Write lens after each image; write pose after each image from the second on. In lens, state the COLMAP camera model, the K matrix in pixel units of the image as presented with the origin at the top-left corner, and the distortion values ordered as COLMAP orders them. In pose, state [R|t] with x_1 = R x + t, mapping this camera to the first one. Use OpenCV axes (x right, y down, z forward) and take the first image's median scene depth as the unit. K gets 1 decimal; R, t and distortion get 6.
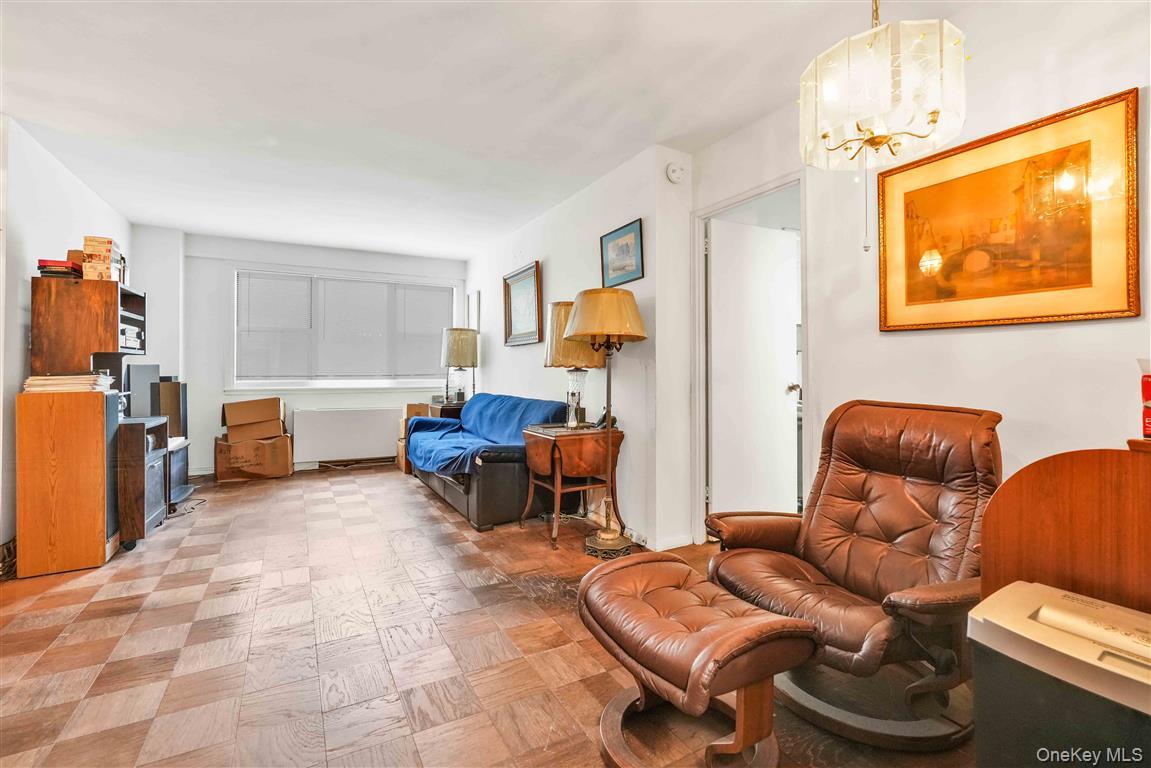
lens RADIAL K [[514.1, 0, 579.9], [0, 514.1, 365.1], [0, 0, 1]] dist [-0.021415, 0.008240]
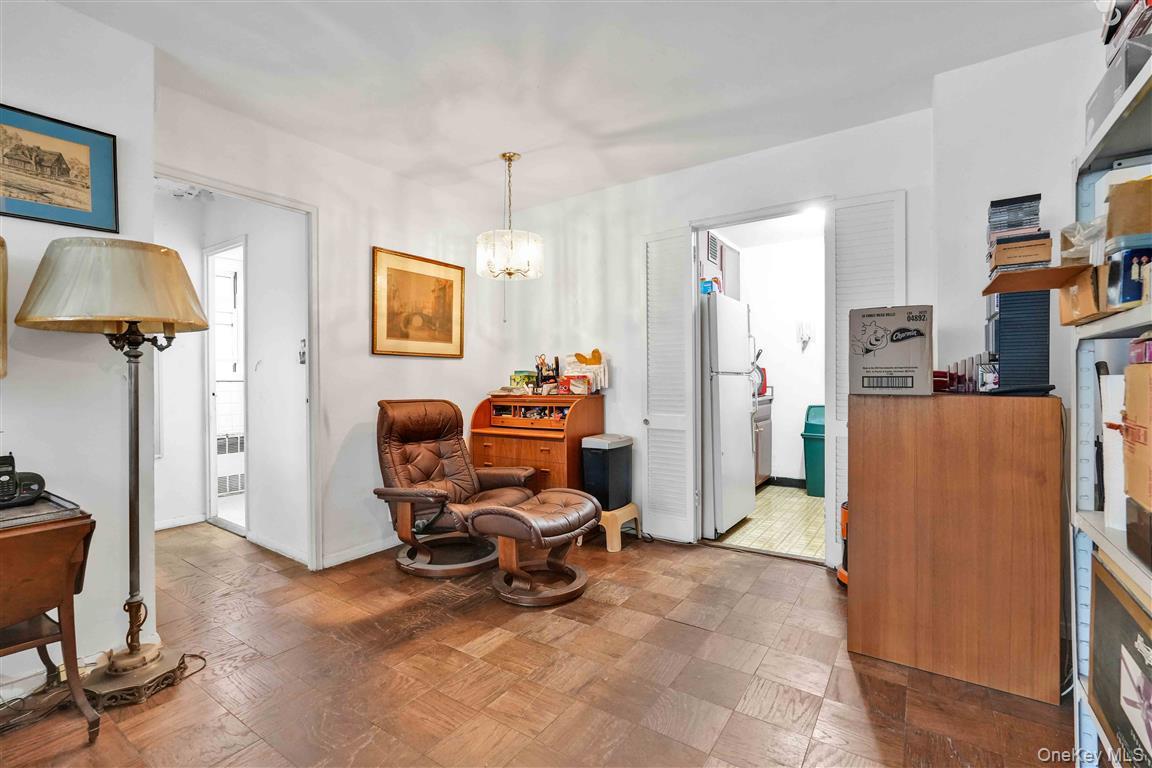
lens RADIAL K [[514.6, 0, 570.7], [0, 514.6, 381.9], [0, 0, 1]] dist [-0.021415, 0.008240]
pose [[-0.450494, 0.002832, 0.892775, -0.739050], [0.005555, 0.999985, -0.000369, 0.014730], [-0.892762, 0.004793, -0.450502, 0.864926]]
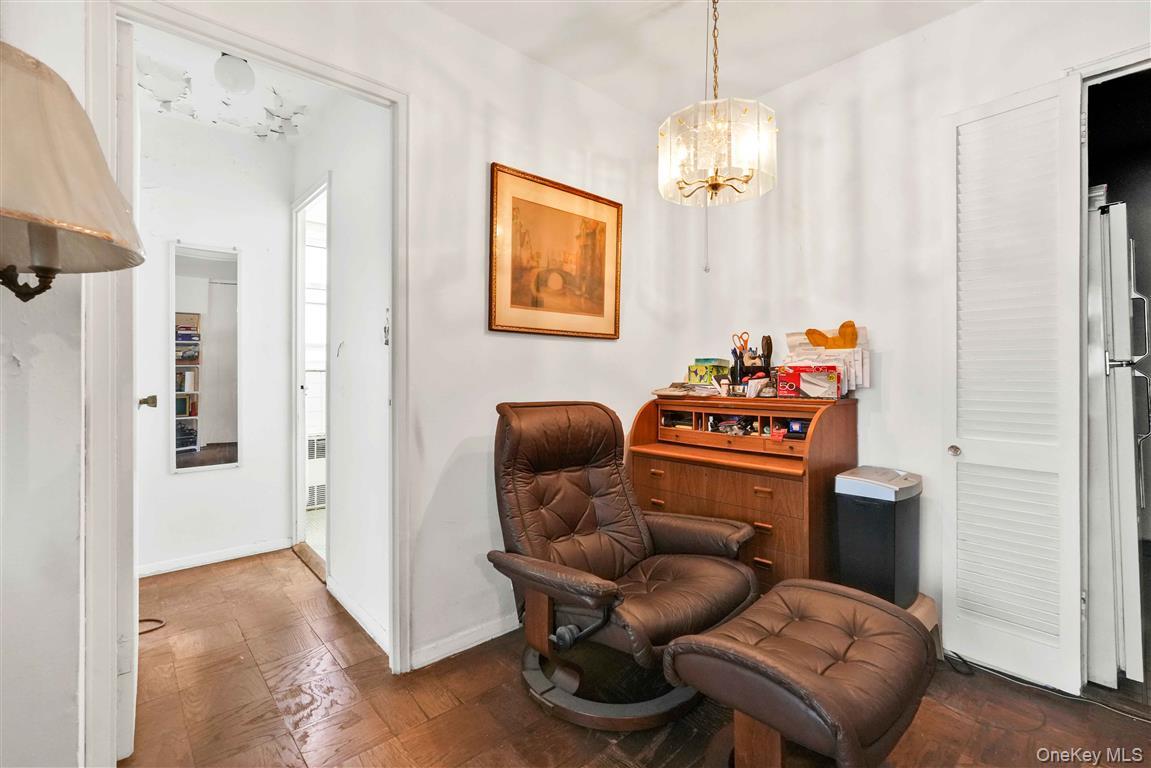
lens RADIAL K [[514.1, 0, 553.2], [0, 514.1, 379.1], [0, 0, 1]] dist [-0.021415, 0.008240]
pose [[-0.204800, -0.008848, 0.978764, -0.277781], [-0.004585, 0.999957, 0.008081, 0.013410], [-0.978793, -0.002833, -0.204832, 0.807705]]
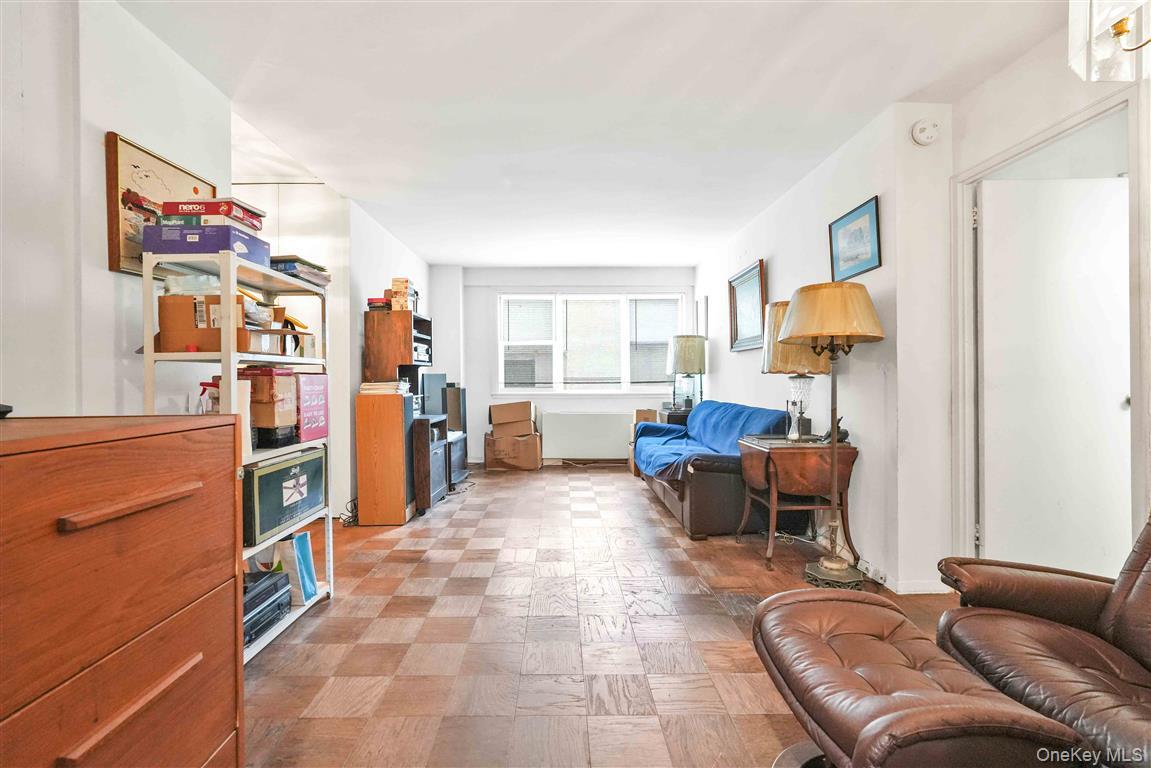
lens RADIAL K [[514.1, 0, 566.0], [0, 514.1, 379.6], [0, 0, 1]] dist [-0.021415, 0.008240]
pose [[0.880101, -0.001478, -0.474784, 0.070239], [0.008650, 0.999879, 0.012922, 0.000056], [0.474707, -0.015479, 0.880008, 0.019711]]
